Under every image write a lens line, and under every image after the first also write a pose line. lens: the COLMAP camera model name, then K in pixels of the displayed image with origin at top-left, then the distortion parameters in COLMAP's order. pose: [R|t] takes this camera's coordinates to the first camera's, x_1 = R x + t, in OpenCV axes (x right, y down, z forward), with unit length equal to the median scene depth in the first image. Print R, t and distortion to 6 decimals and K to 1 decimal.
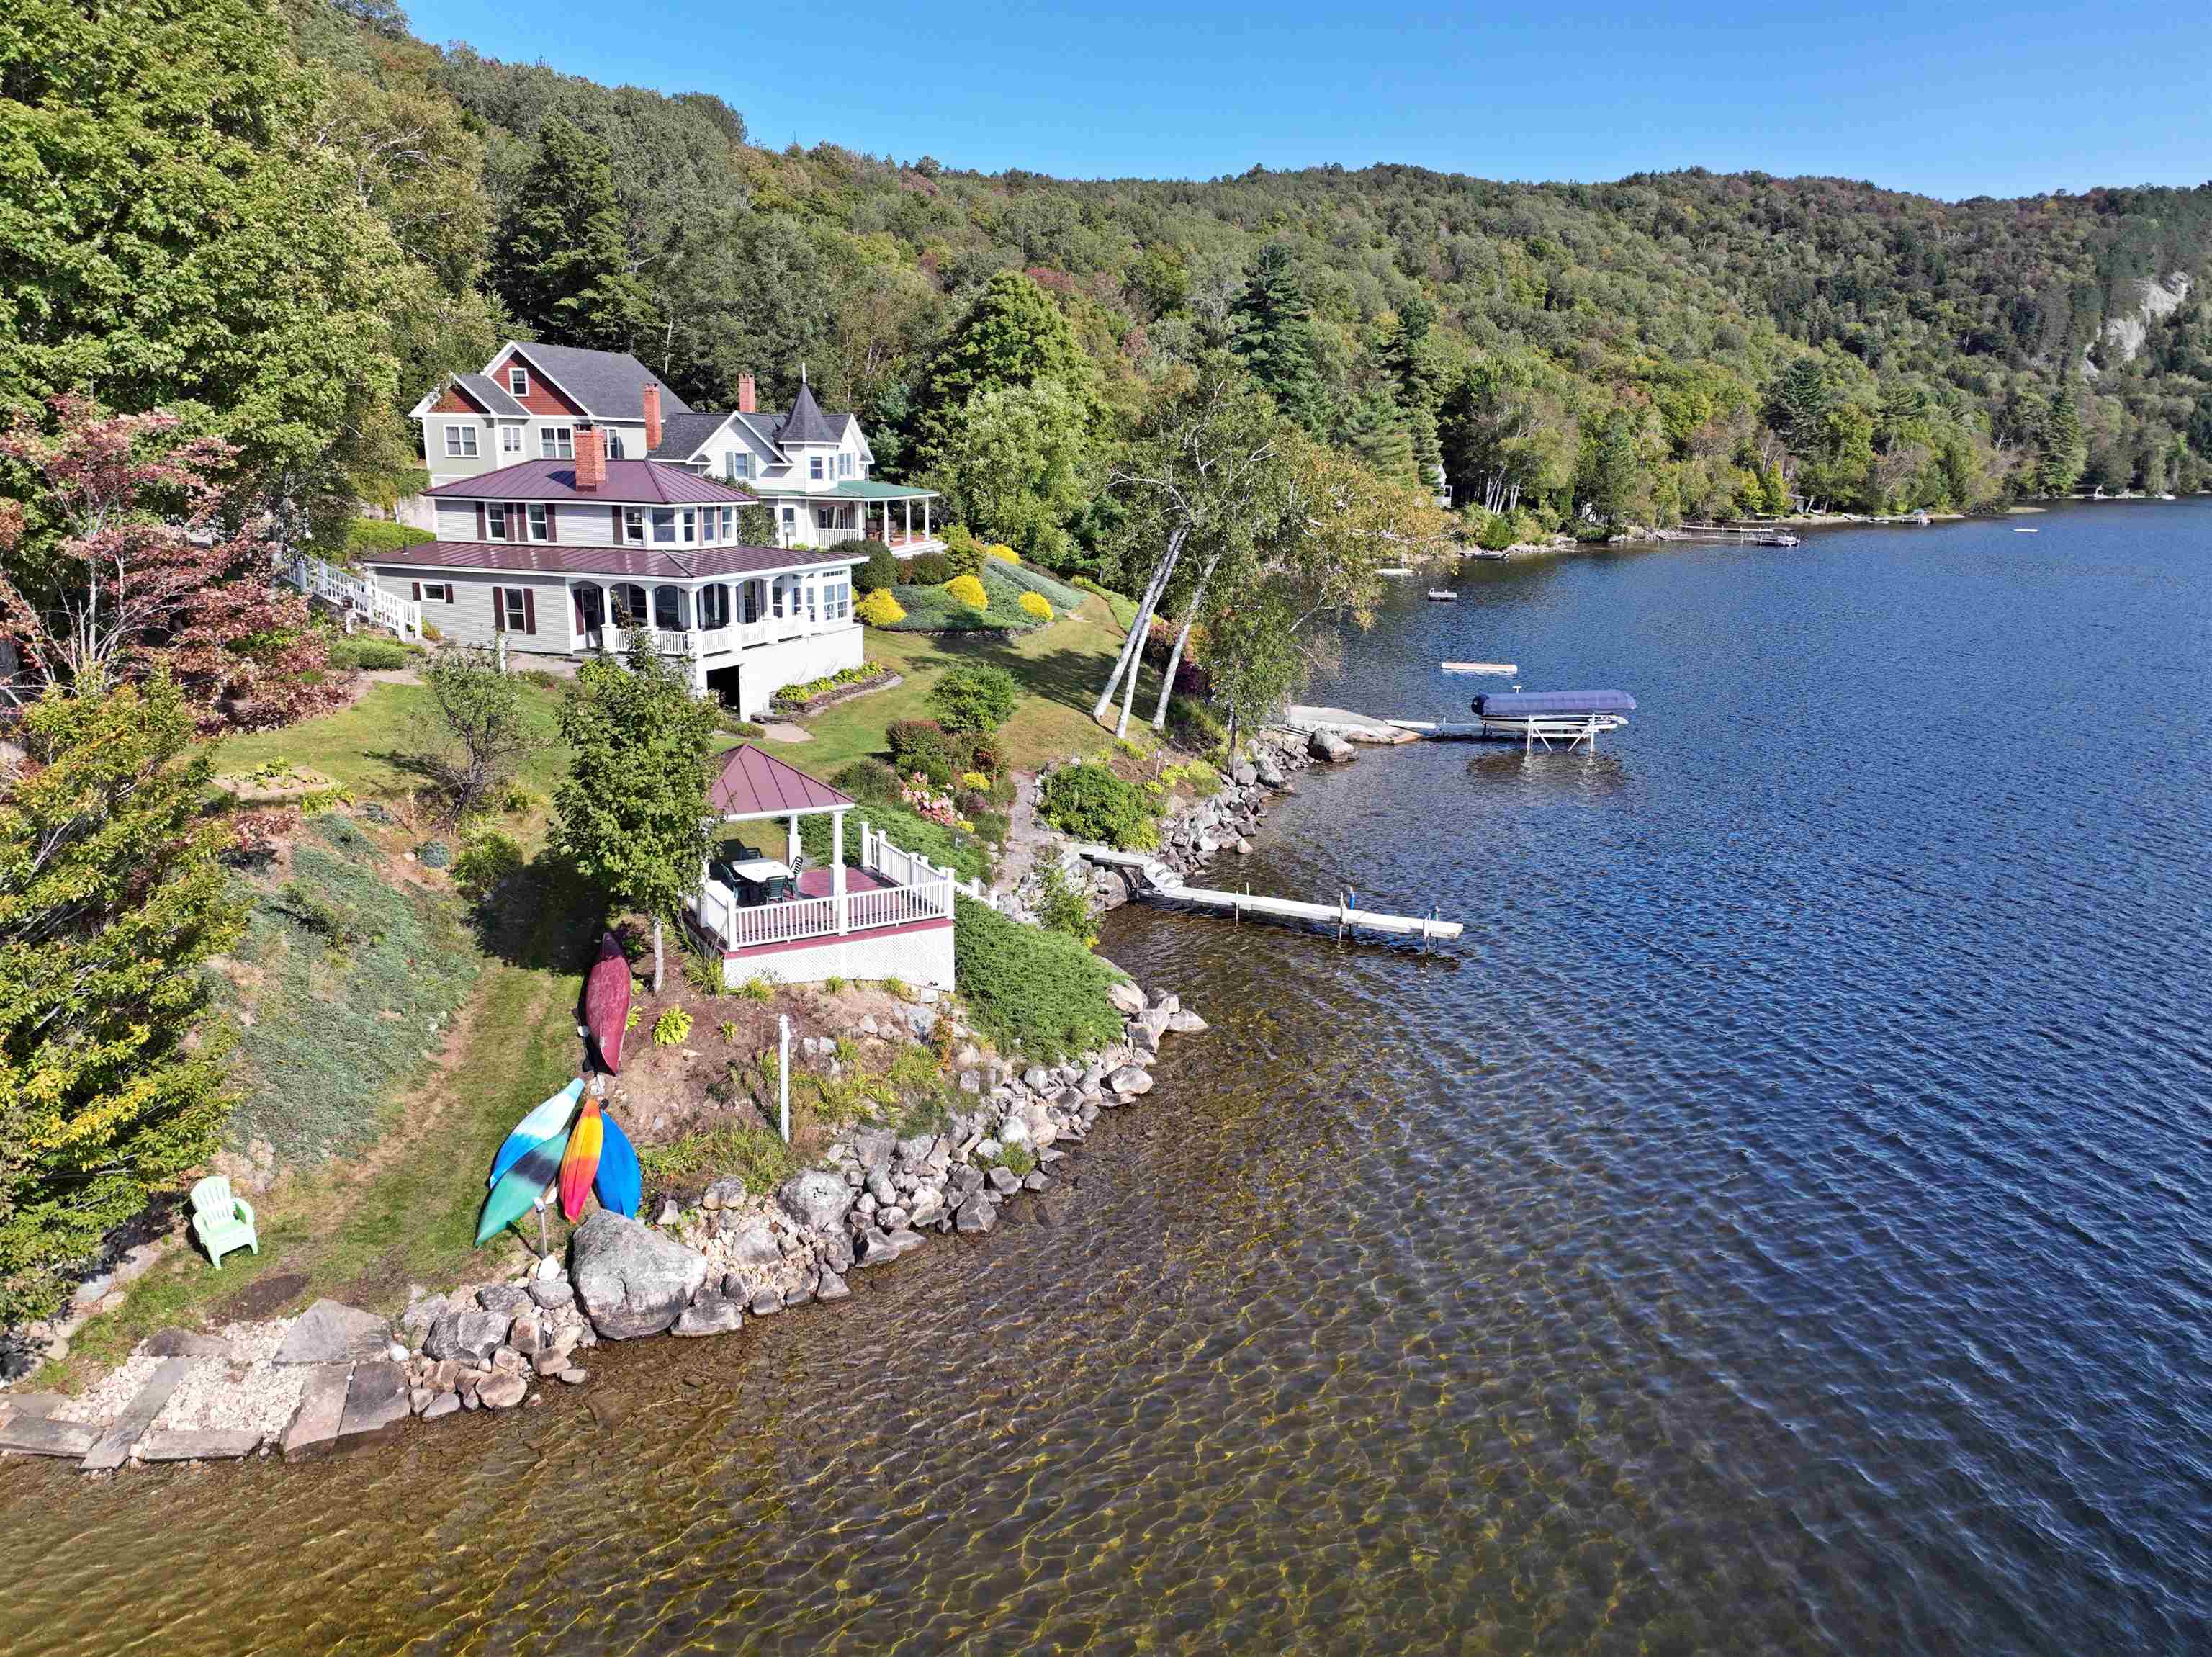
lens RADIAL K [[1550.7, 0, 1106.3], [0, 1550.7, 835.6], [0, 0, 1]] dist [-0.005258, 0.022691]
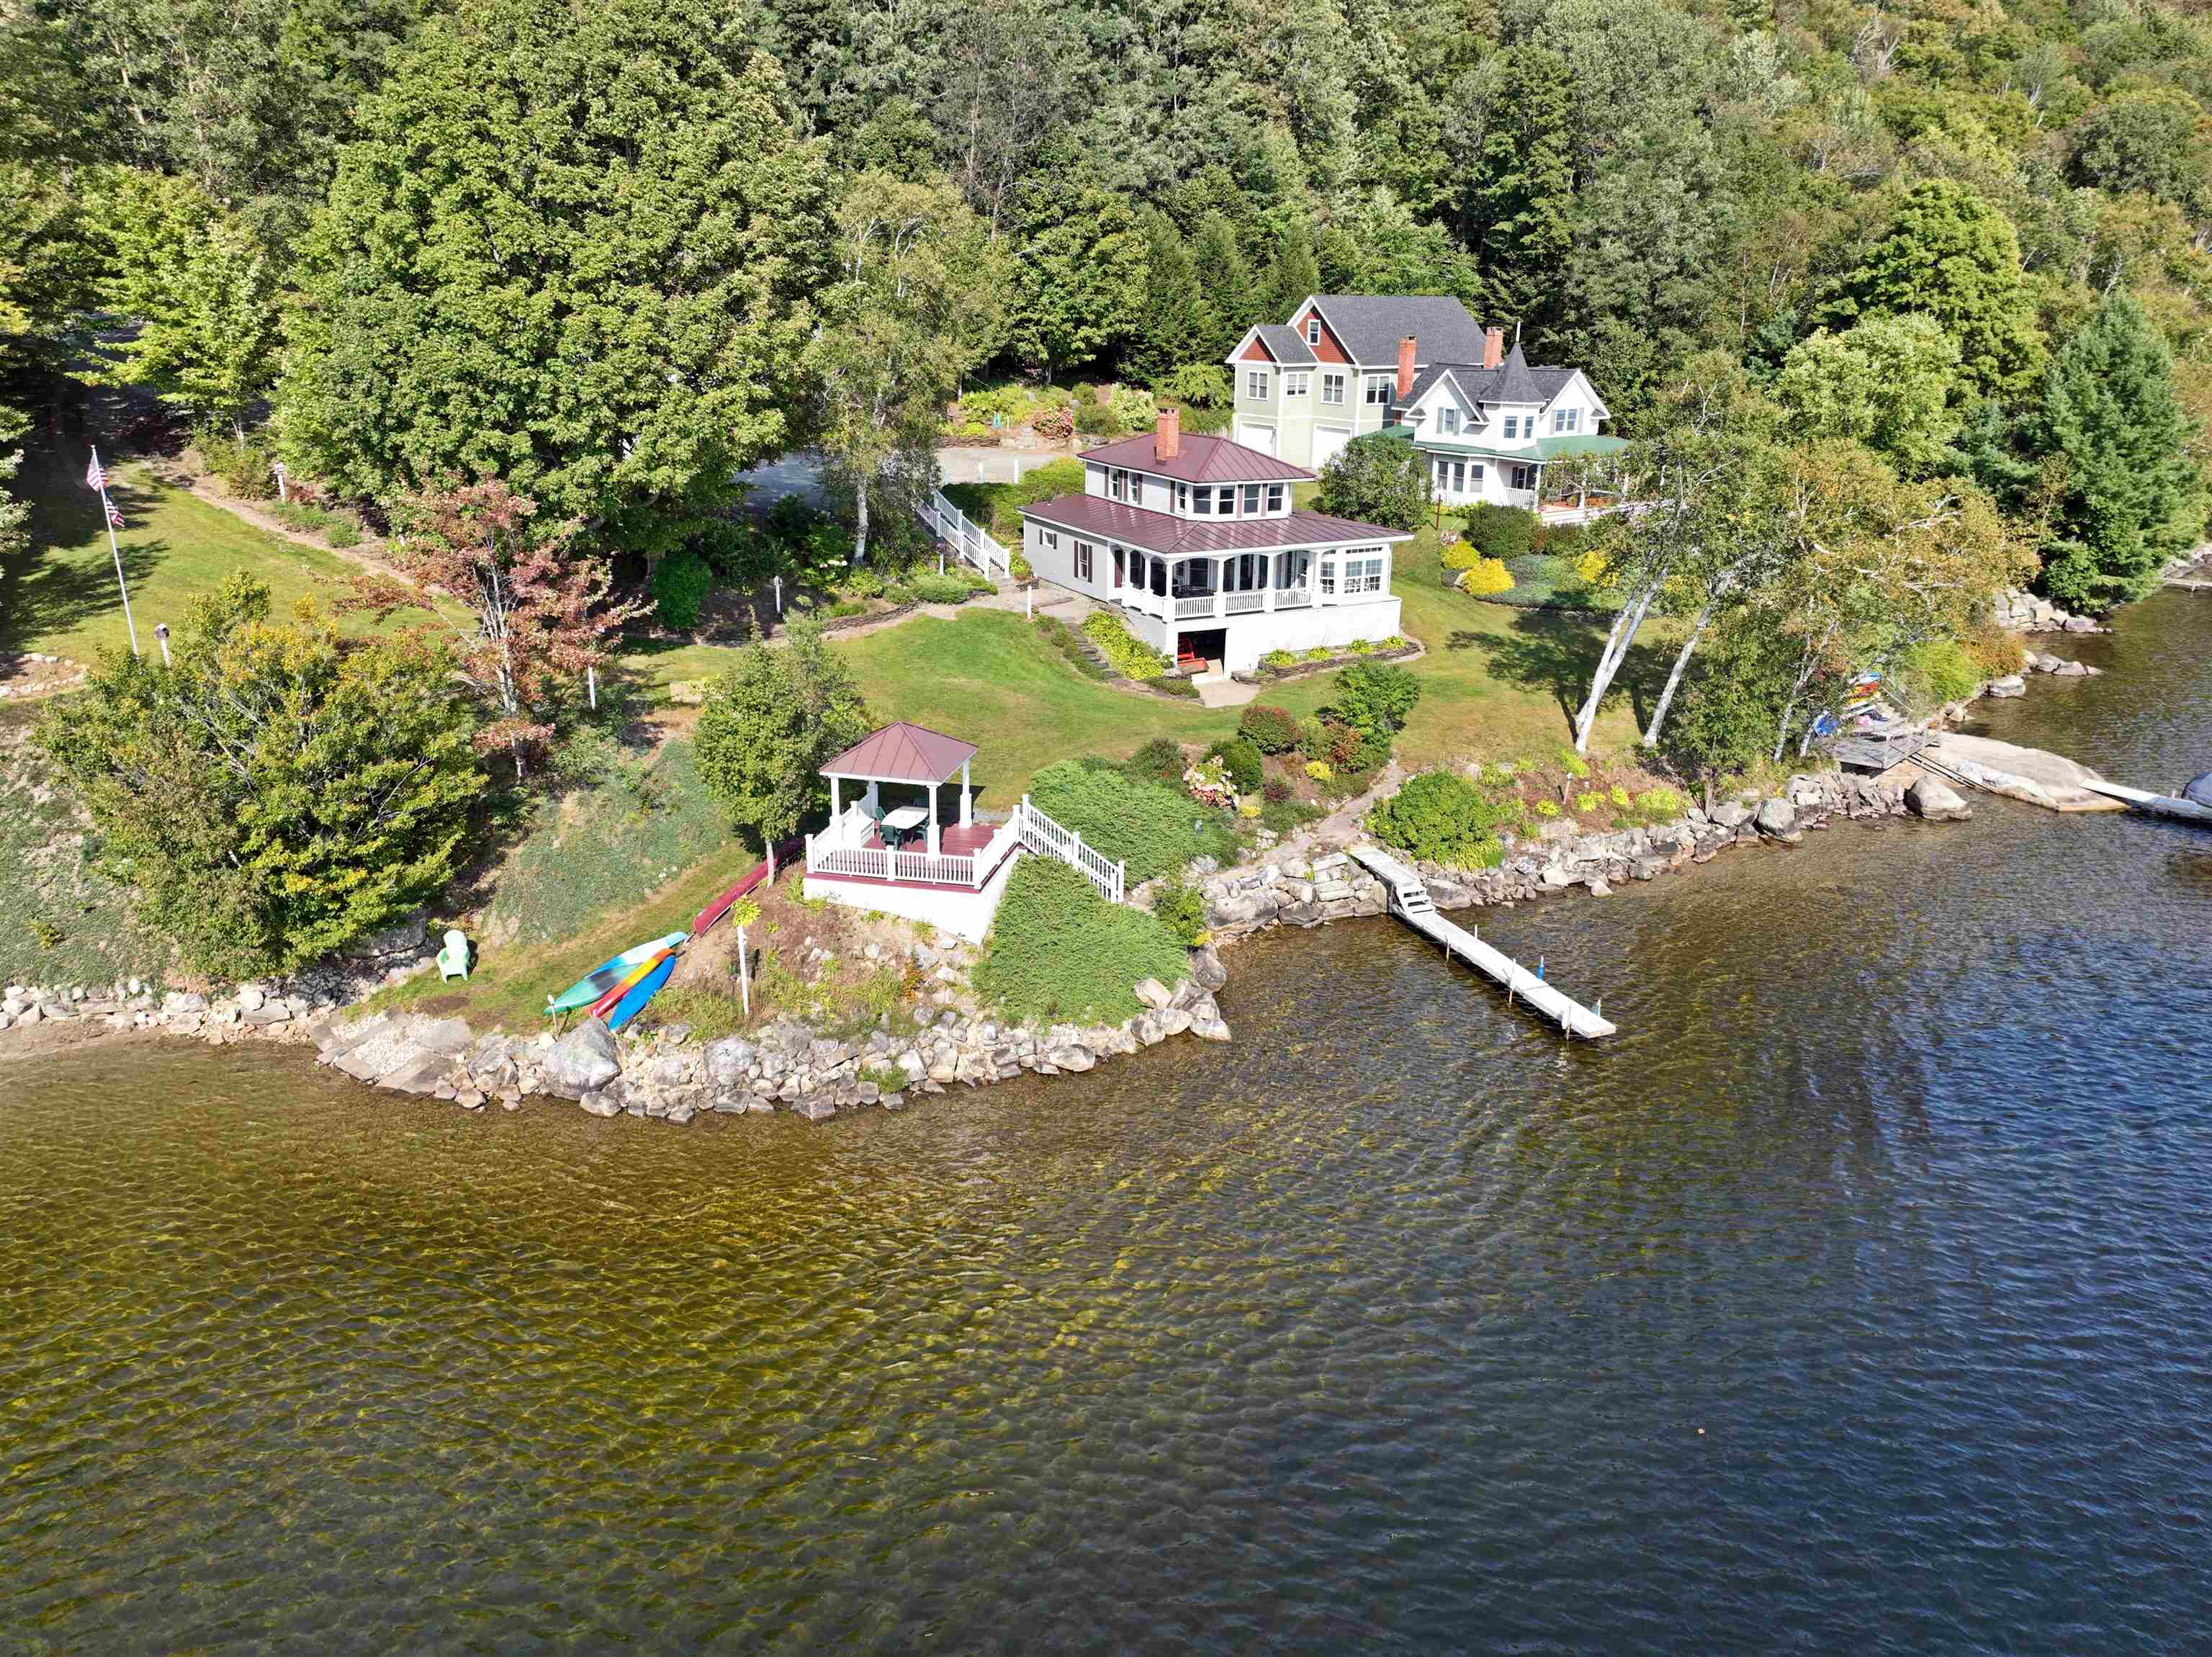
lens RADIAL K [[1553.6, 0, 1106.0], [0, 1553.6, 828.5], [0, 0, 1]] dist [0.002233, 0.012359]
pose [[0.736826, 0.216839, -0.640366, 0.534448], [-0.164427, 0.976207, 0.141364, -0.130533], [0.655783, 0.001133, 0.754948, 0.086894]]
